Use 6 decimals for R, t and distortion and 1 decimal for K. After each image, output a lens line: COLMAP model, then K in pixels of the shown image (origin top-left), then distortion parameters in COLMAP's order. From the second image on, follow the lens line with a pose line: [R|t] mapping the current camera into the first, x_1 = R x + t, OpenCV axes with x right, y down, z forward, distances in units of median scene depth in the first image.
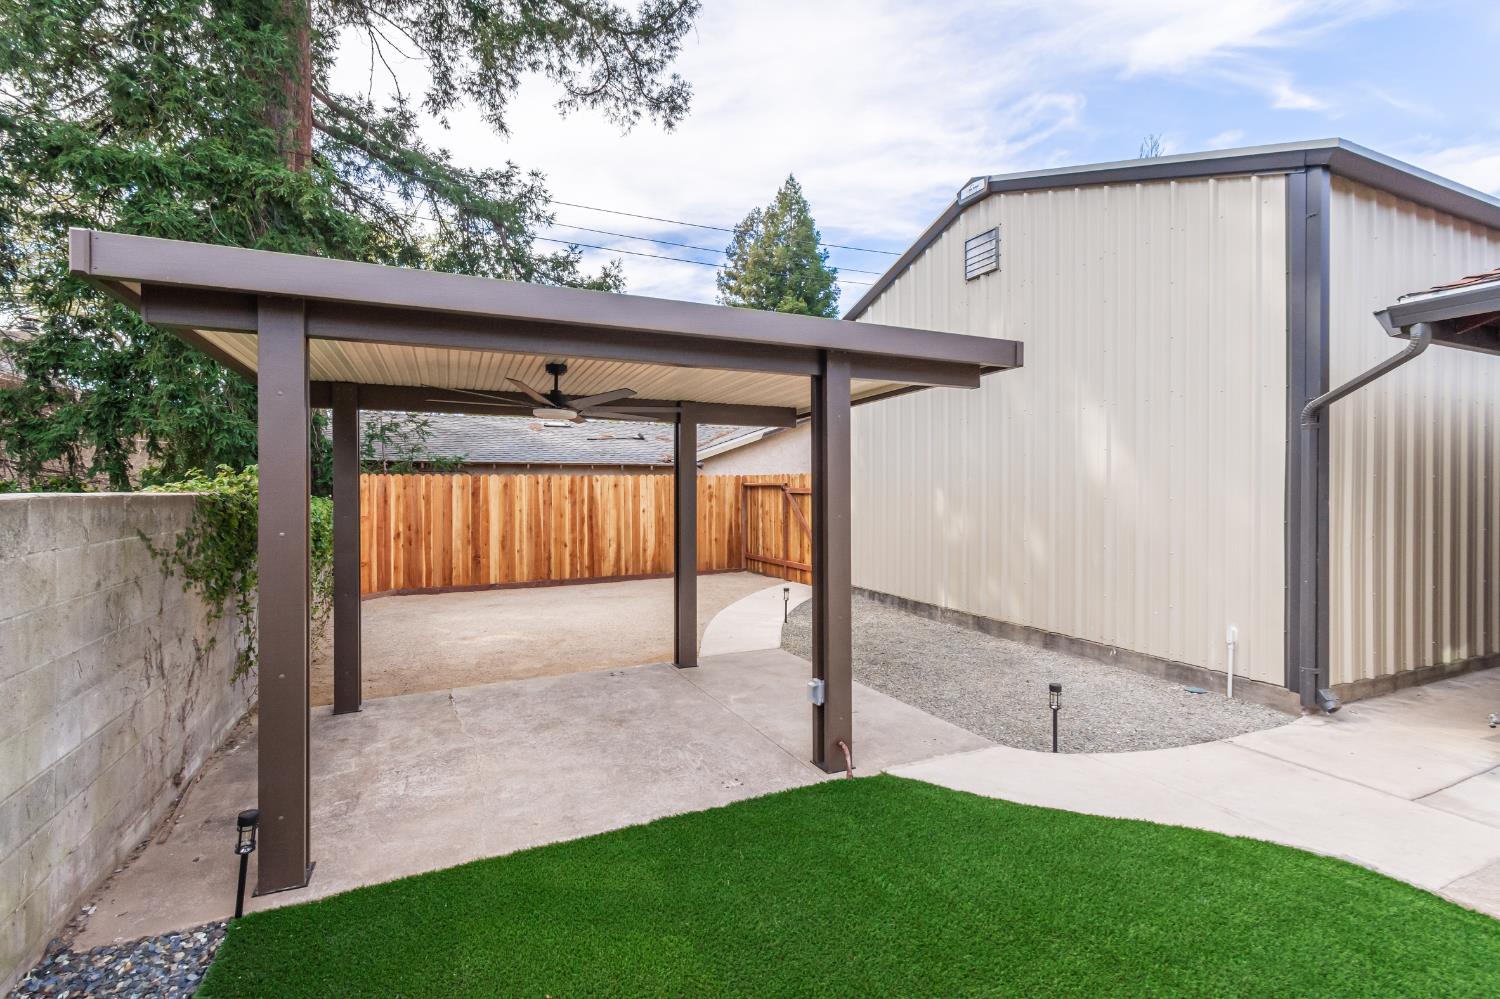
lens RADIAL K [[670.4, 0, 715.8], [0, 670.4, 491.8], [0, 0, 1]] dist [0.005912, -0.001552]
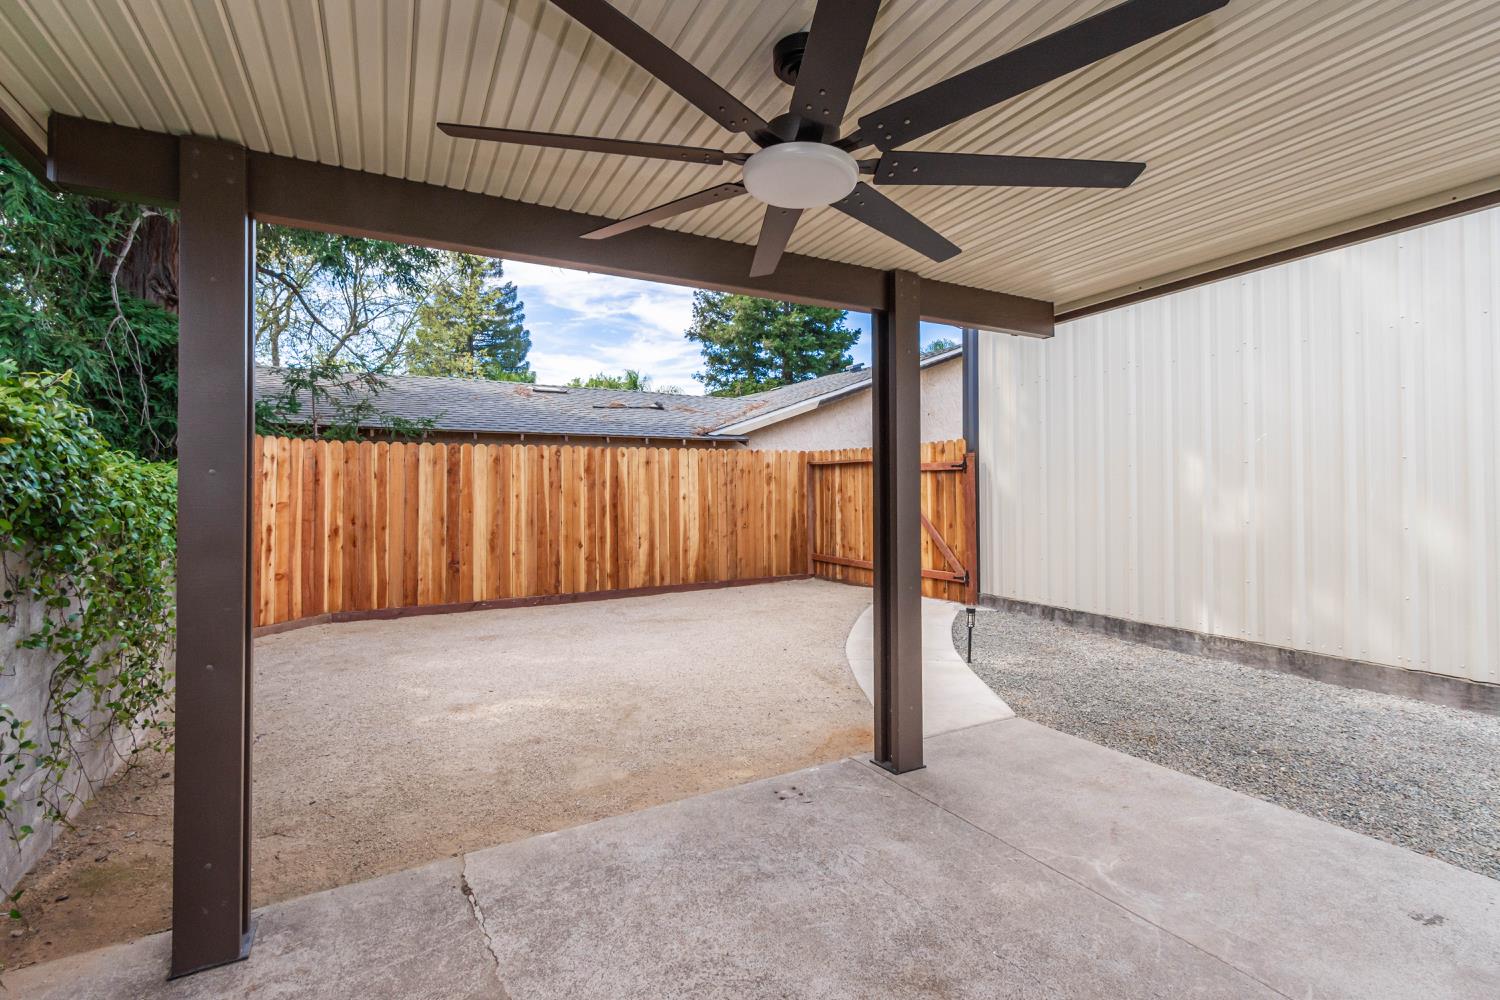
lens RADIAL K [[670.4, 0, 725.2], [0, 670.4, 475.8], [0, 0, 1]] dist [0.005912, -0.001552]
pose [[0.995976, 0.000126, 0.089625, -0.143363], [0.001892, 0.999747, -0.022423, 0.024029], [-0.089605, 0.022502, 0.995723, 0.291156]]
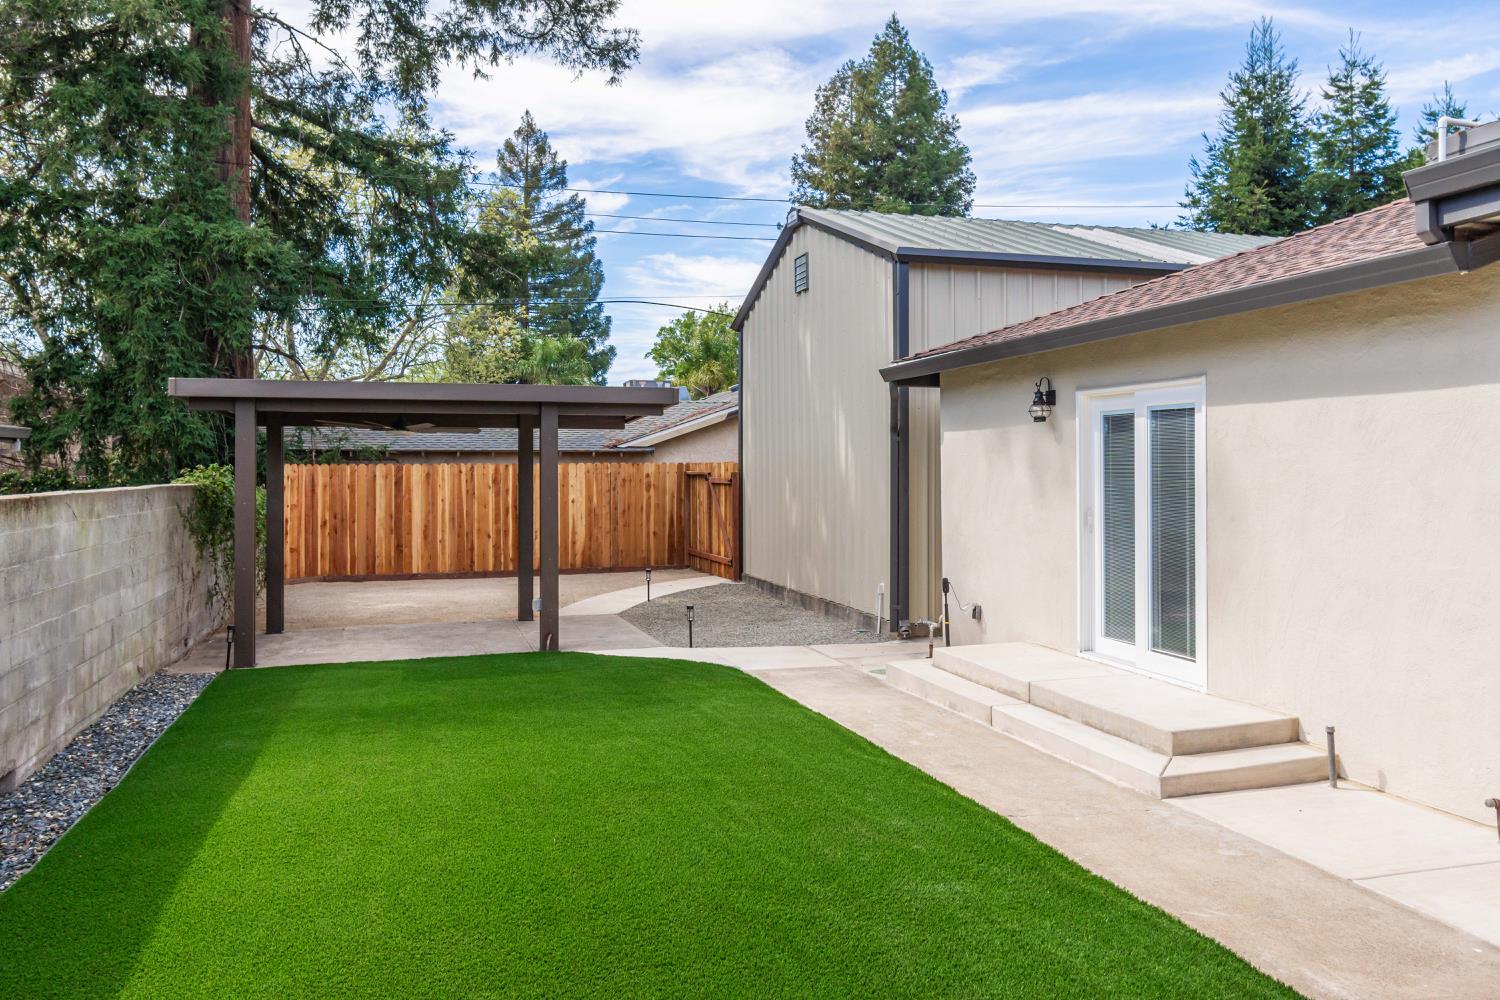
lens RADIAL K [[1193.7, 0, 733.9], [0, 1193.7, 453.2], [0, 0, 1]] dist [0.007646, -0.008756]
pose [[0.989737, -0.002380, -0.142879, 0.400960], [-0.000530, 0.999793, -0.020321, -0.005767], [0.142898, 0.020188, 0.989531, -0.709804]]
